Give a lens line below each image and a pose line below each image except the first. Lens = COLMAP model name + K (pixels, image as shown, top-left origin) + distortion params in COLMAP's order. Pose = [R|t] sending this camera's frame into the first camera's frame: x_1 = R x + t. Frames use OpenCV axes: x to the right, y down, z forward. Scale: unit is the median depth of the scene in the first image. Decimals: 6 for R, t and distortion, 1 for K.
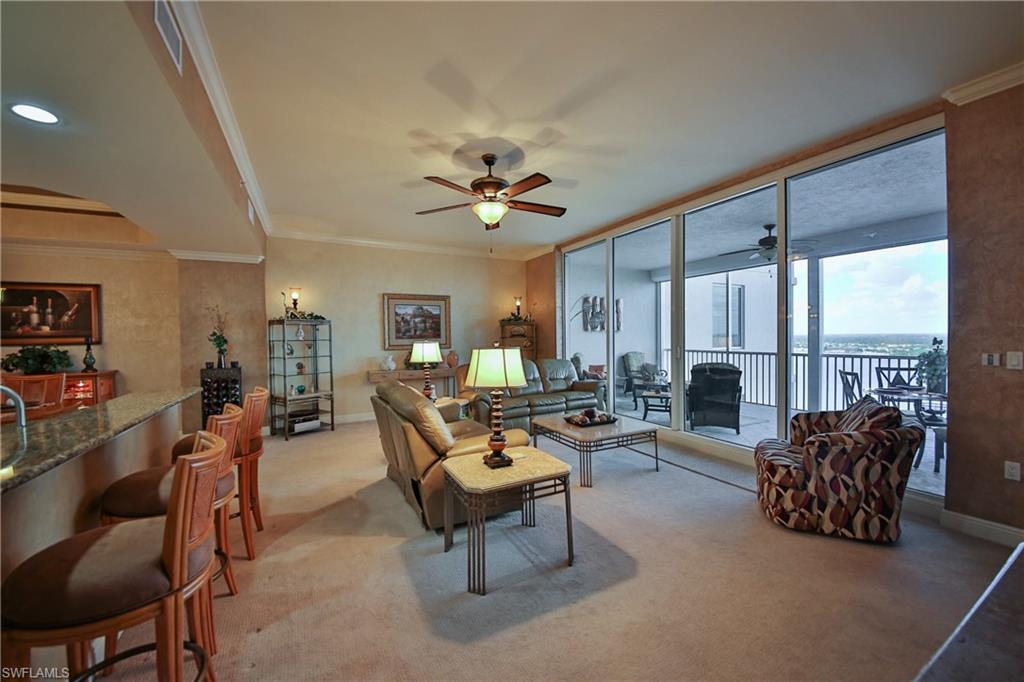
lens RADIAL K [[379.3, 0, 511.0], [0, 379.3, 342.4], [0, 0, 1]] dist [0.017201, -0.018558]
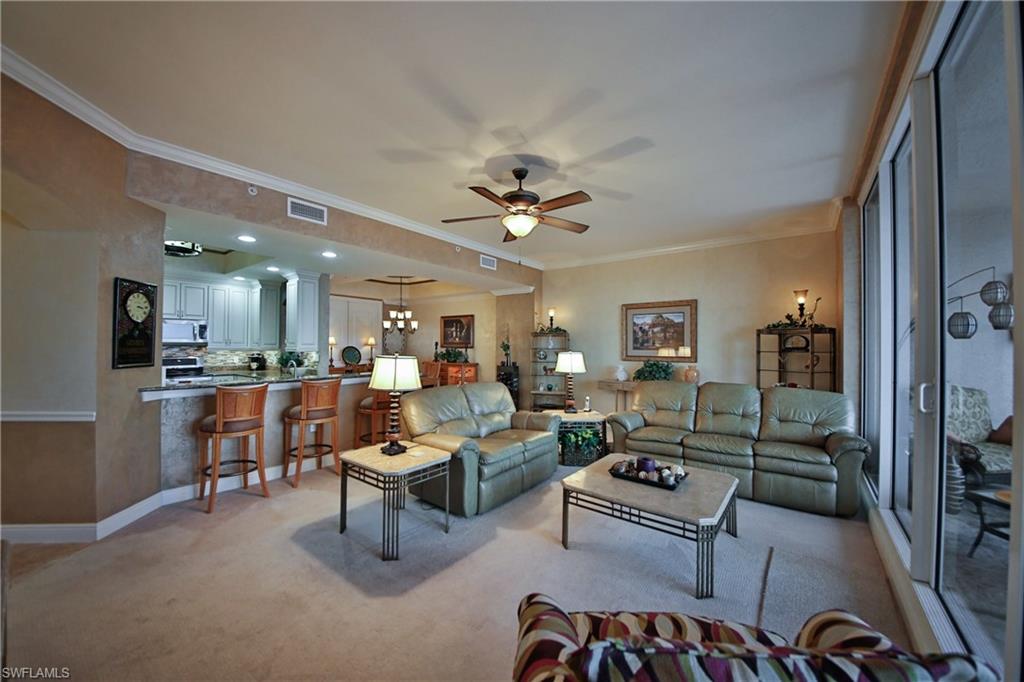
lens RADIAL K [[379.3, 0, 511.0], [0, 379.3, 342.4], [0, 0, 1]] dist [0.017201, -0.018558]
pose [[0.419031, 0.008169, -0.907935, 0.587233], [-0.028106, 0.999597, -0.003978, -0.019176], [0.907537, 0.027185, 0.419092, 0.389867]]
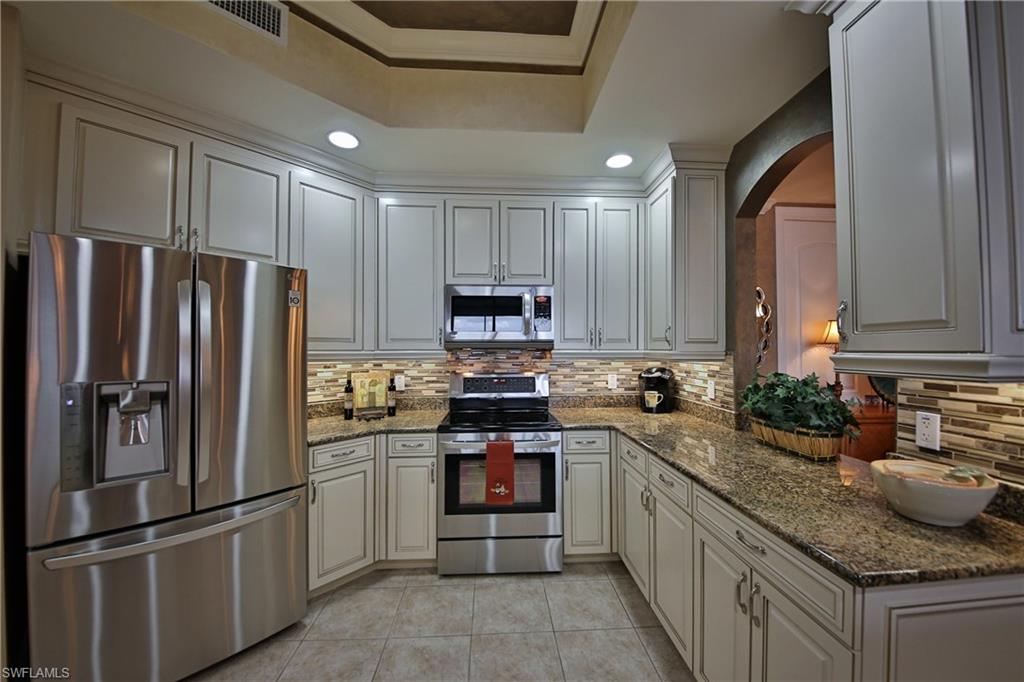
lens RADIAL K [[379.3, 0, 511.0], [0, 379.3, 342.4], [0, 0, 1]] dist [0.017201, -0.018558]
pose [[-0.419578, -0.001729, -0.907718, -0.523373], [-0.009568, 0.999951, 0.002518, 0.007966], [0.907669, 0.009742, -0.419574, 0.161816]]
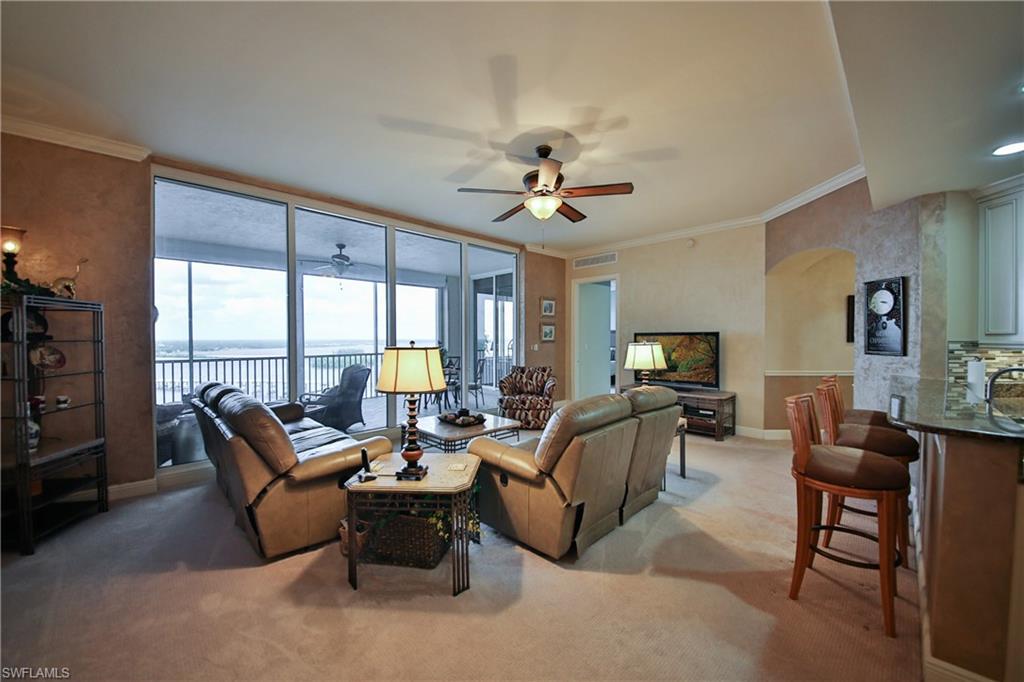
lens RADIAL K [[377.1, 0, 514.6], [0, 377.1, 342.6], [0, 0, 1]] dist [0.033599, -0.027608]
pose [[-0.286160, -0.001056, 0.958181, -0.653324], [0.020567, 0.999762, 0.007244, -0.006937], [-0.957961, 0.021780, -0.286070, 0.930712]]
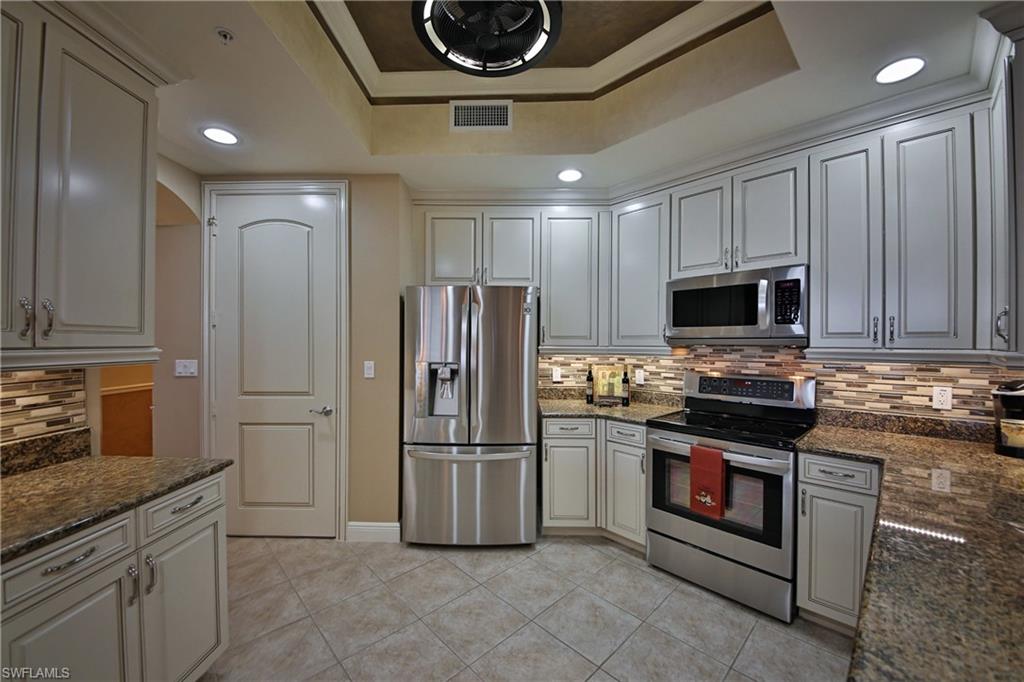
lens RADIAL K [[377.1, 0, 514.6], [0, 377.1, 342.6], [0, 0, 1]] dist [0.033599, -0.027608]
pose [[-0.958811, 0.009259, -0.283892, -0.608049], [0.003662, 0.999788, 0.020240, 0.003951], [0.284020, 0.018367, -0.958643, 0.294658]]
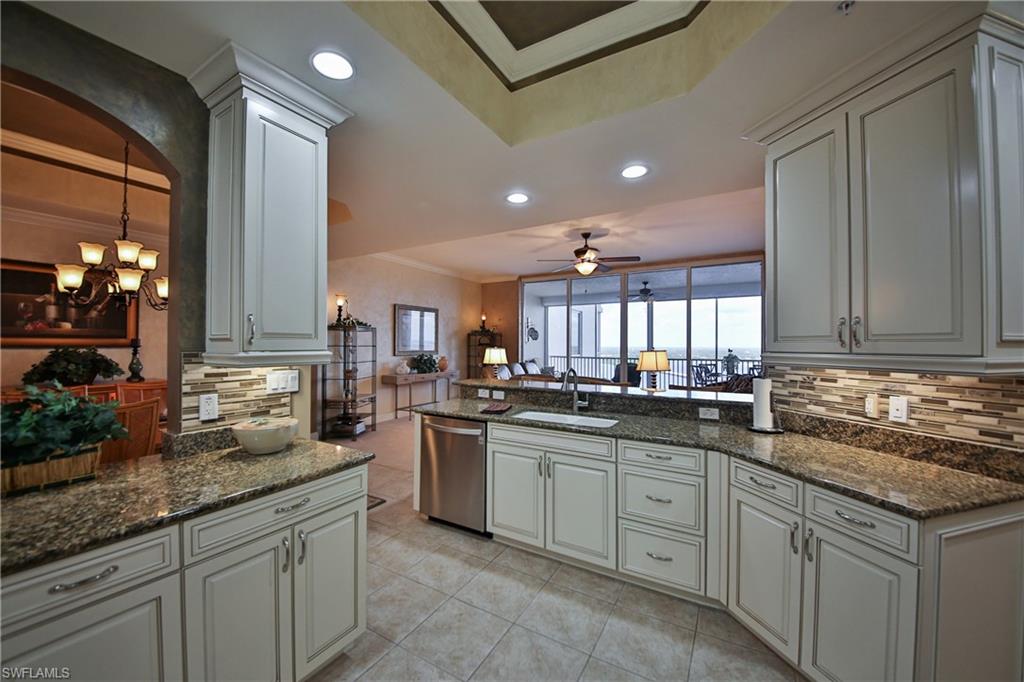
lens RADIAL K [[377.1, 0, 514.6], [0, 377.1, 342.6], [0, 0, 1]] dist [0.033599, -0.027608]
pose [[0.846138, 0.018831, 0.532631, -0.795868], [-0.005541, 0.999632, -0.026539, 0.011784], [-0.532935, 0.019504, 0.845932, -0.126631]]
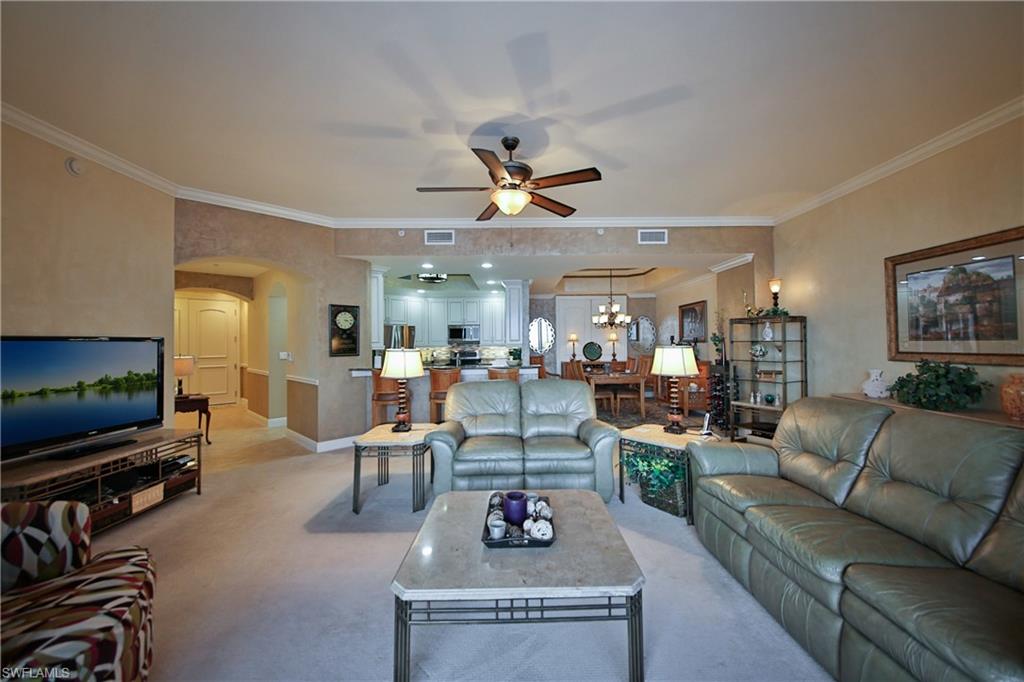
lens RADIAL K [[390.5, 0, 518.9], [0, 390.5, 337.5], [0, 0, 1]] dist [-0.017005, -0.000327]
pose [[-0.454447, 0.006334, -0.890751, 0.519388], [0.000991, 0.999978, 0.006605, -0.021524], [0.890773, 0.002118, -0.454444, 0.987969]]
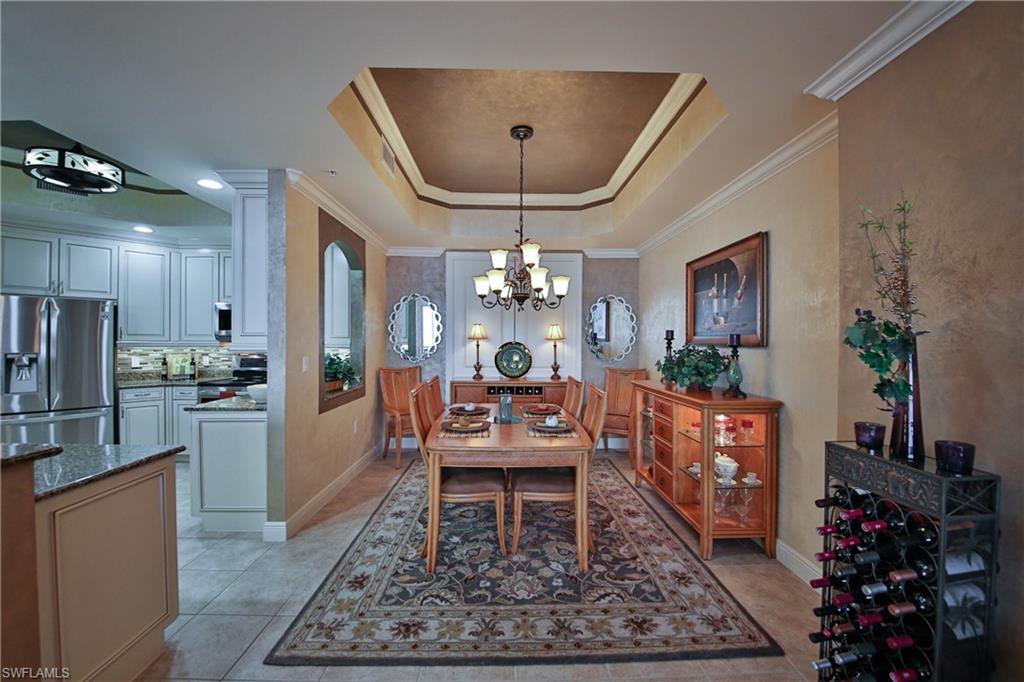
lens RADIAL K [[401.5, 0, 515.4], [0, 401.5, 341.8], [0, 0, 1]] dist [-0.024082, -0.000558]
pose [[-0.433913, 0.012791, -0.900864, -0.423711], [-0.015295, 0.999651, 0.021561, -0.008444], [0.900825, 0.023135, -0.433565, 0.883511]]
